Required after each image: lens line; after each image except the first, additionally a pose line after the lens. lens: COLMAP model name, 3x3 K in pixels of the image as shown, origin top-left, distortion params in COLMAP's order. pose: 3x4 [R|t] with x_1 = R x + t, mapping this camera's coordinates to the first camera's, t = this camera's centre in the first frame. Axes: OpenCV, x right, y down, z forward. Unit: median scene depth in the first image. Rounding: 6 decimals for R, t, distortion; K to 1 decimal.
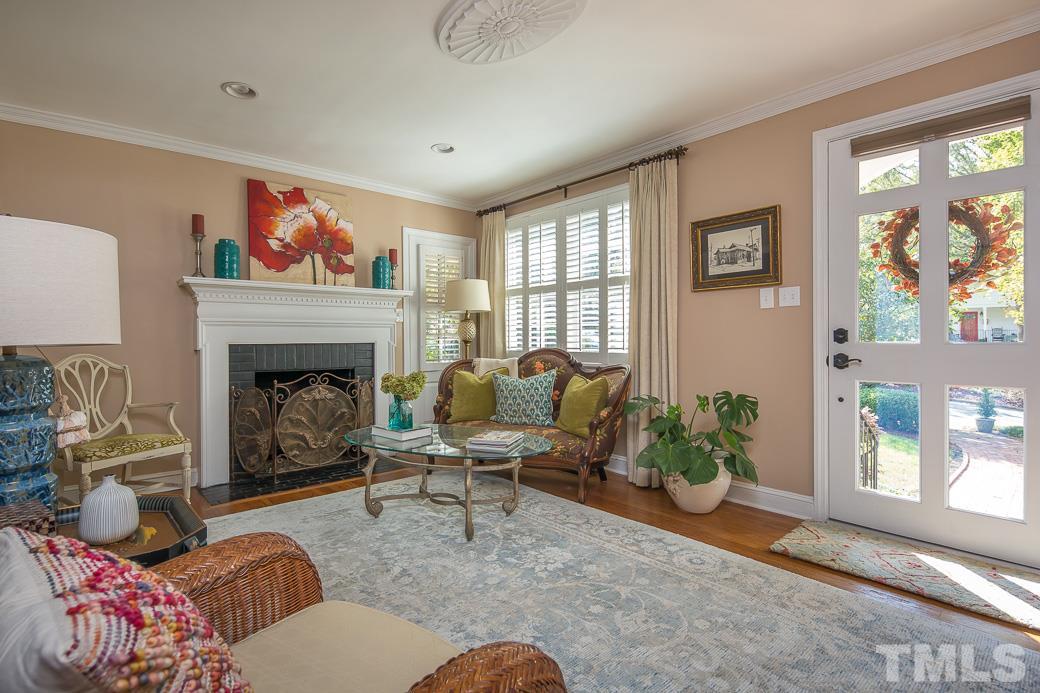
lens RADIAL K [[510.3, 0, 516.4], [0, 510.3, 340.8], [0, 0, 1]] dist [0.000184, -0.000571]
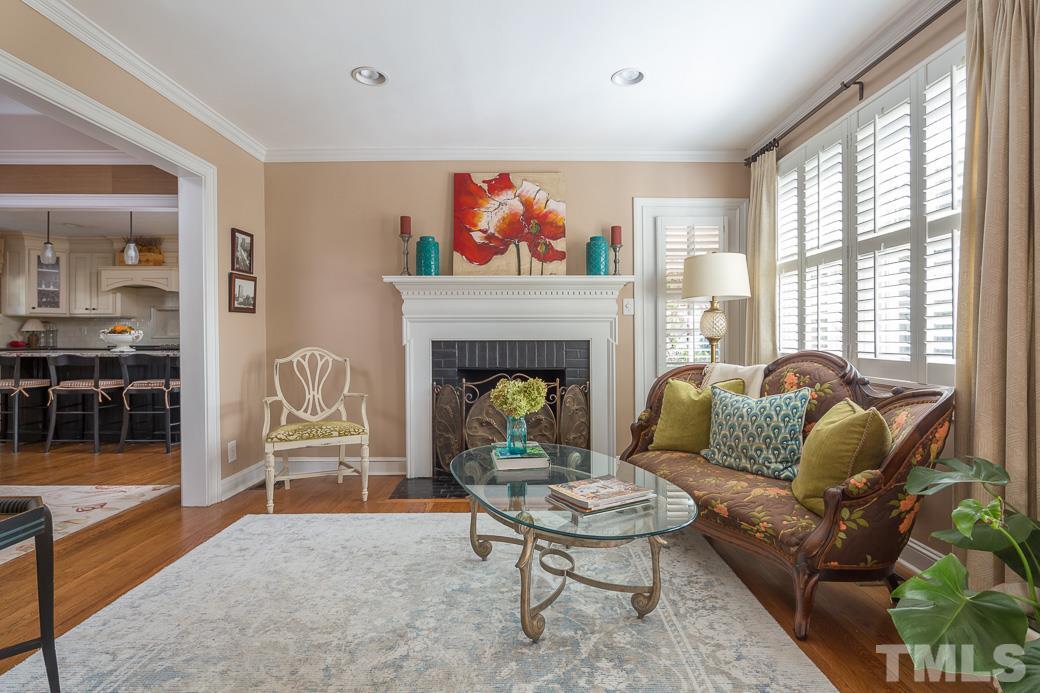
lens RADIAL K [[510.3, 0, 516.4], [0, 510.3, 340.8], [0, 0, 1]] dist [0.000184, -0.000571]
pose [[0.754111, 0.009814, -0.656673, 0.203976], [-0.005016, 0.999945, 0.009184, -0.002460], [0.656727, -0.003632, 0.754119, 0.311848]]
